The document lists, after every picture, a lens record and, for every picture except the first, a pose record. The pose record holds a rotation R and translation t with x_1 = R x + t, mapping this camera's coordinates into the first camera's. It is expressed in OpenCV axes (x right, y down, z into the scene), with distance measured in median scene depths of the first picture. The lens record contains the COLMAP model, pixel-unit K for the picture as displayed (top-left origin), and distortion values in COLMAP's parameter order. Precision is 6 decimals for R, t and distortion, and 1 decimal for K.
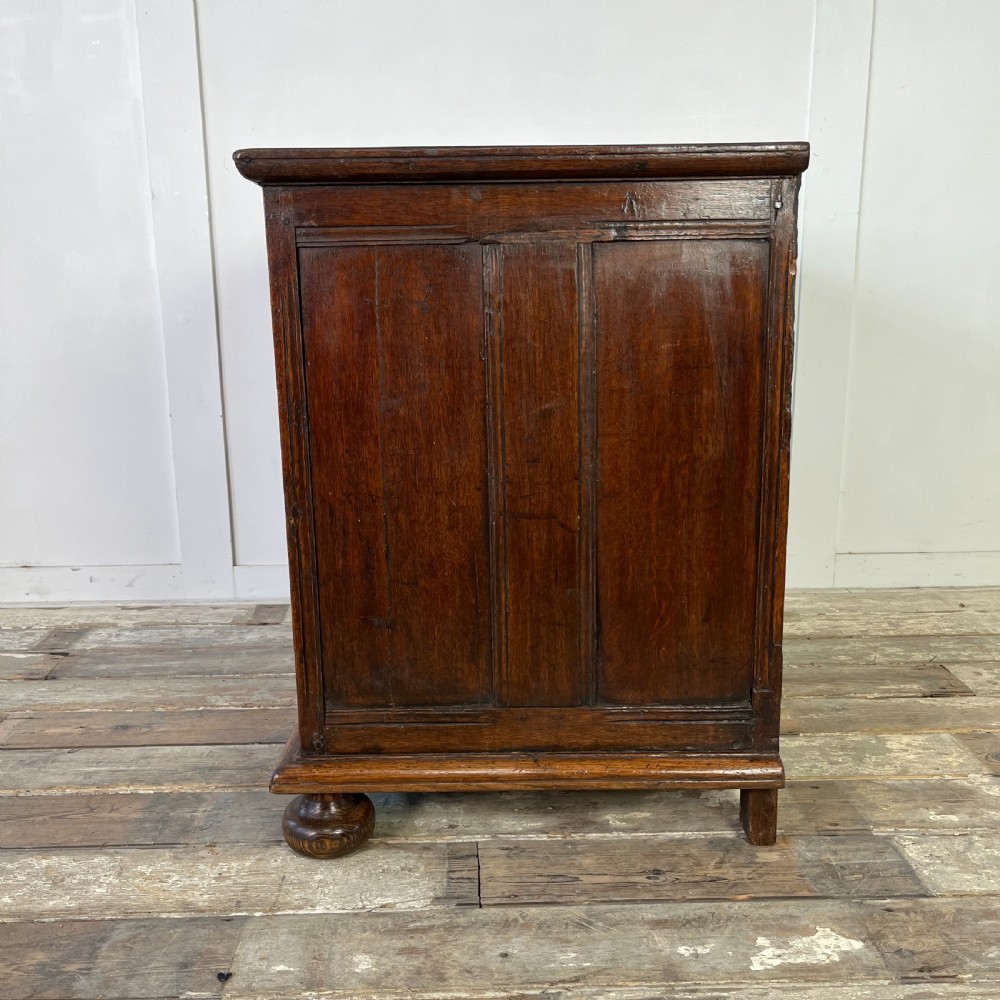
lens RADIAL K [[1013.3, 0, 494.2], [0, 1013.3, 502.5], [0, 0, 1]] dist [0.023527, 0.000000]
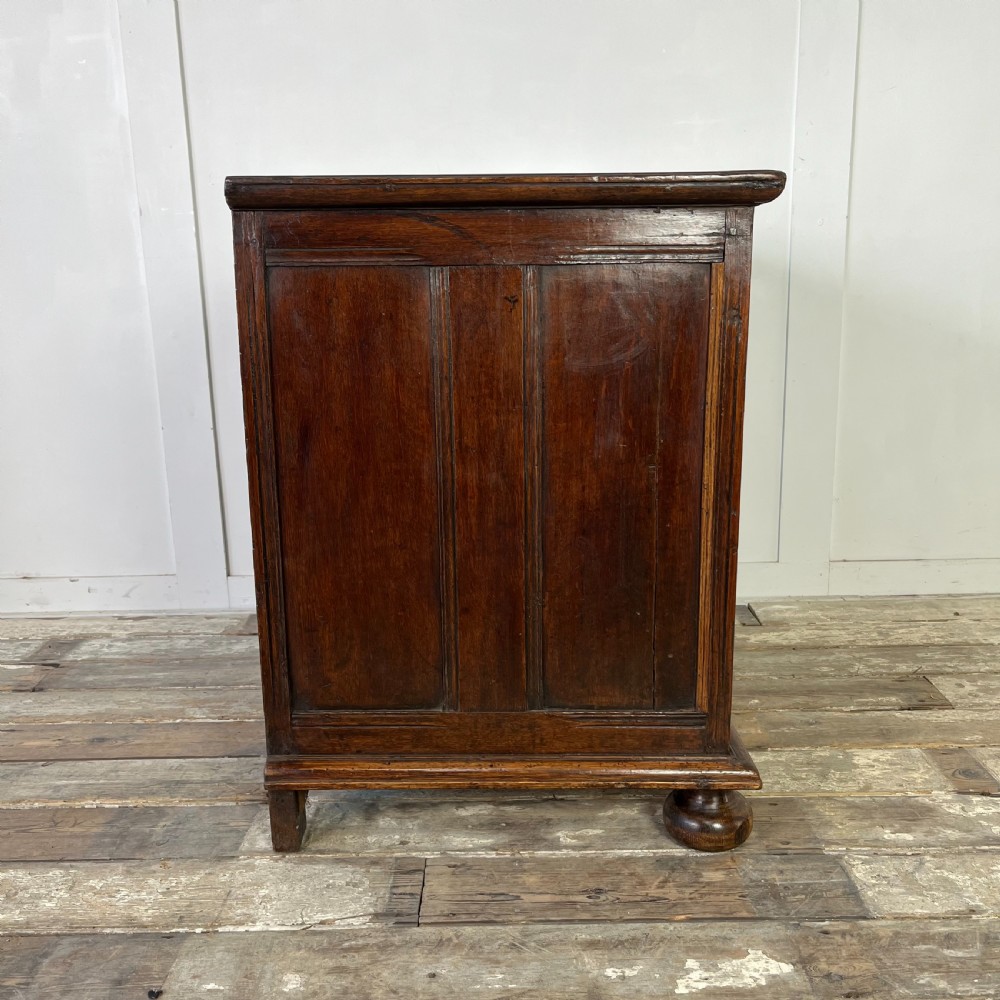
lens RADIAL K [[1013.3, 0, 504.6], [0, 1013.3, 506.0], [0, 0, 1]] dist [0.023527, 0.000000]
pose [[0.999240, -0.006248, -0.038476, 0.108908], [0.006520, 0.999955, 0.006962, -0.023528], [0.038431, -0.007208, 0.999235, -0.001321]]
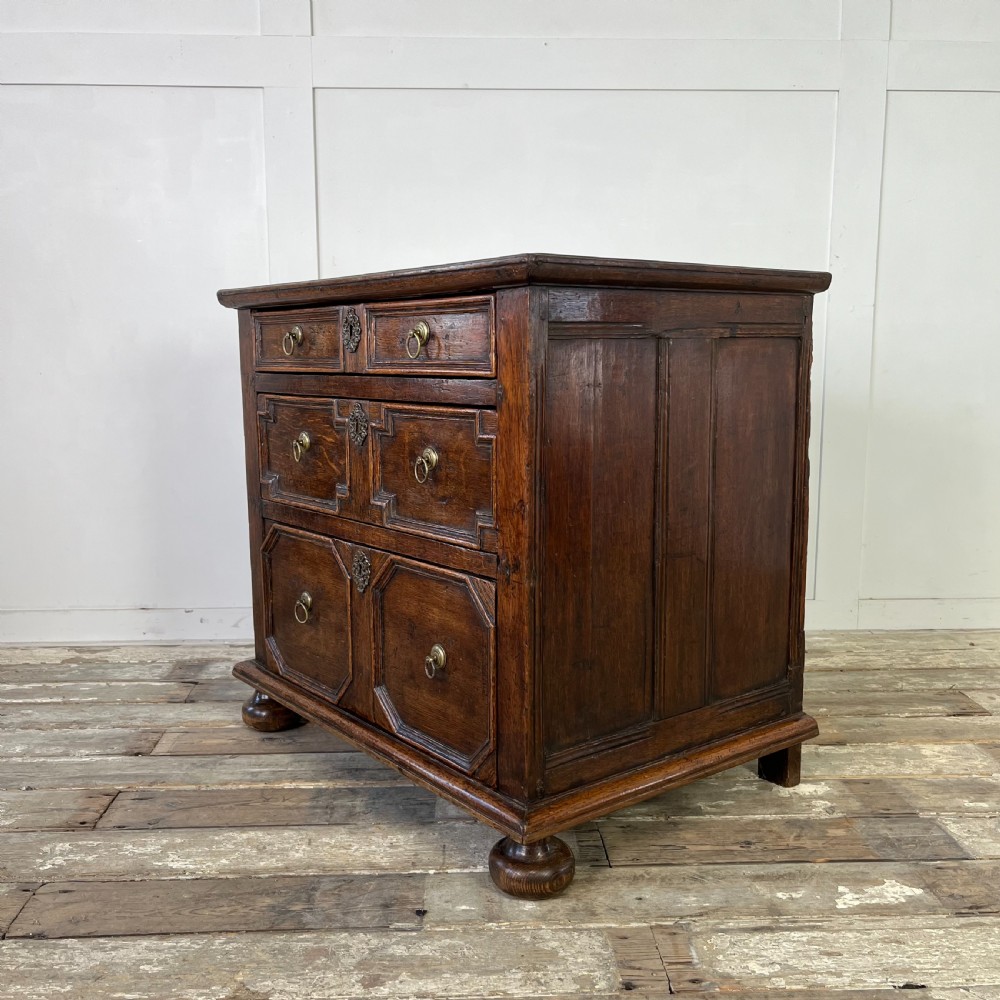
lens RADIAL K [[1013.2, 0, 493.8], [0, 1013.2, 497.4], [0, 0, 1]] dist [0.027087, 0.000000]
pose [[0.999864, 0.003755, 0.016045, -0.169290], [-0.002596, 0.997426, -0.071654, 0.036519], [-0.016273, 0.071602, 0.997300, -0.252369]]
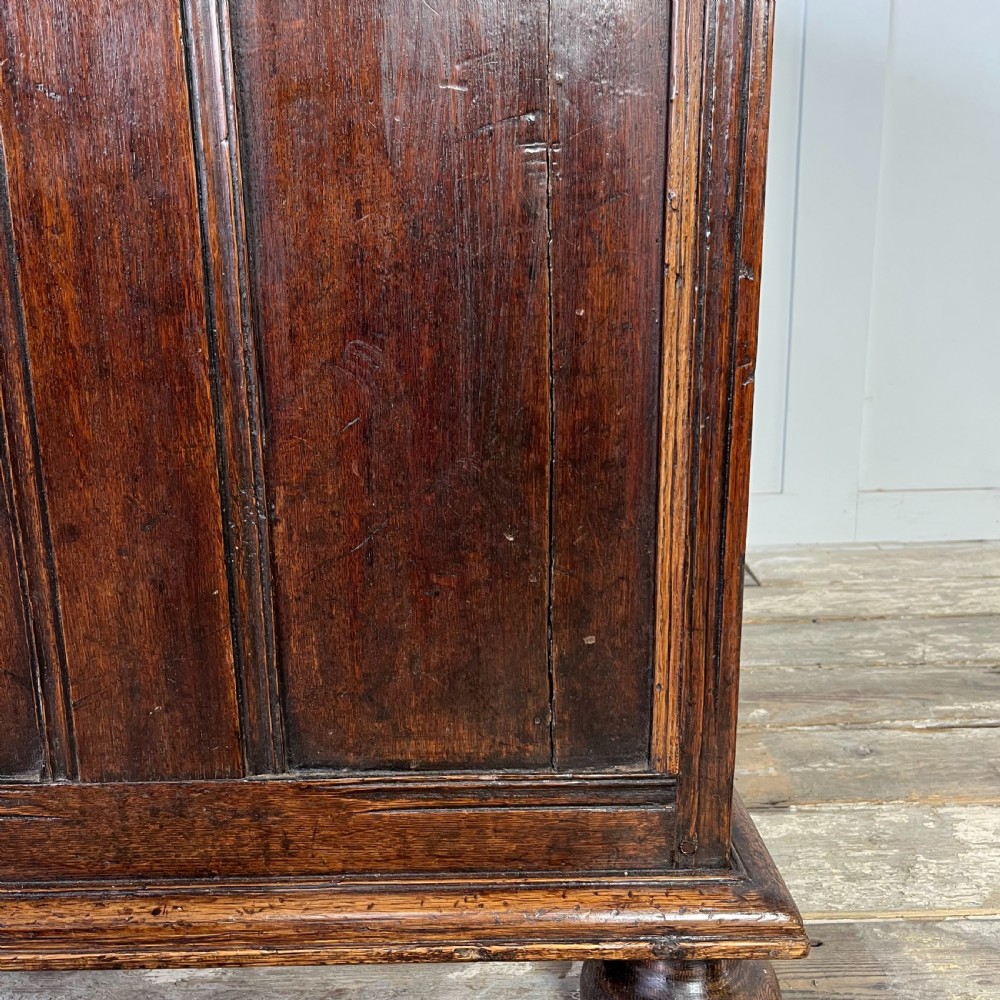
lens RADIAL K [[1013.3, 0, 506.2], [0, 1013.3, 517.9], [0, 0, 1]] dist [0.023527, 0.000000]
pose [[0.999885, -0.012097, -0.009126, 0.207676], [0.012475, 0.999019, 0.042494, 0.068299], [0.008603, -0.042603, 0.999055, 0.619924]]
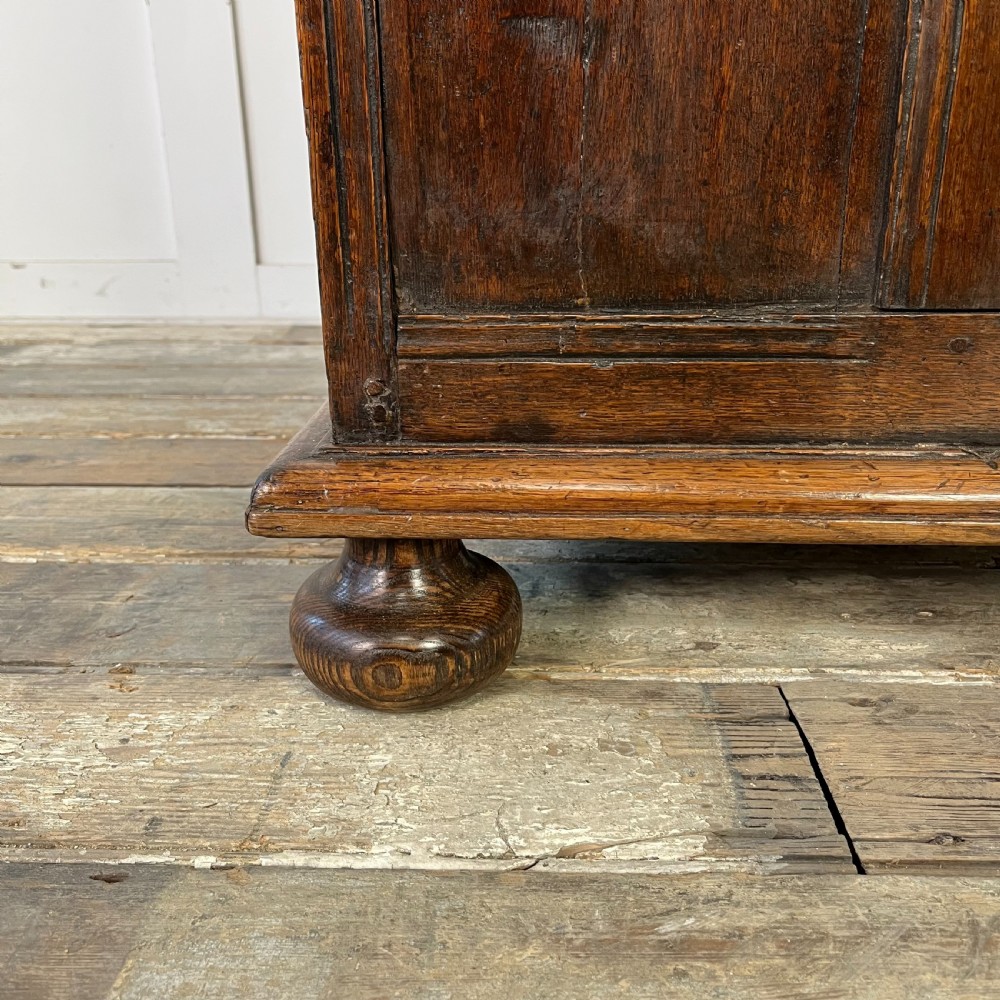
lens RADIAL K [[1013.3, 0, 507.1], [0, 1013.3, 503.6], [0, 0, 1]] dist [0.023527, 0.000000]
pose [[0.998121, 0.021695, -0.057307, -0.107381], [-0.013559, 0.990239, 0.138721, 0.224540], [0.059757, -0.137684, 0.988672, 0.650738]]
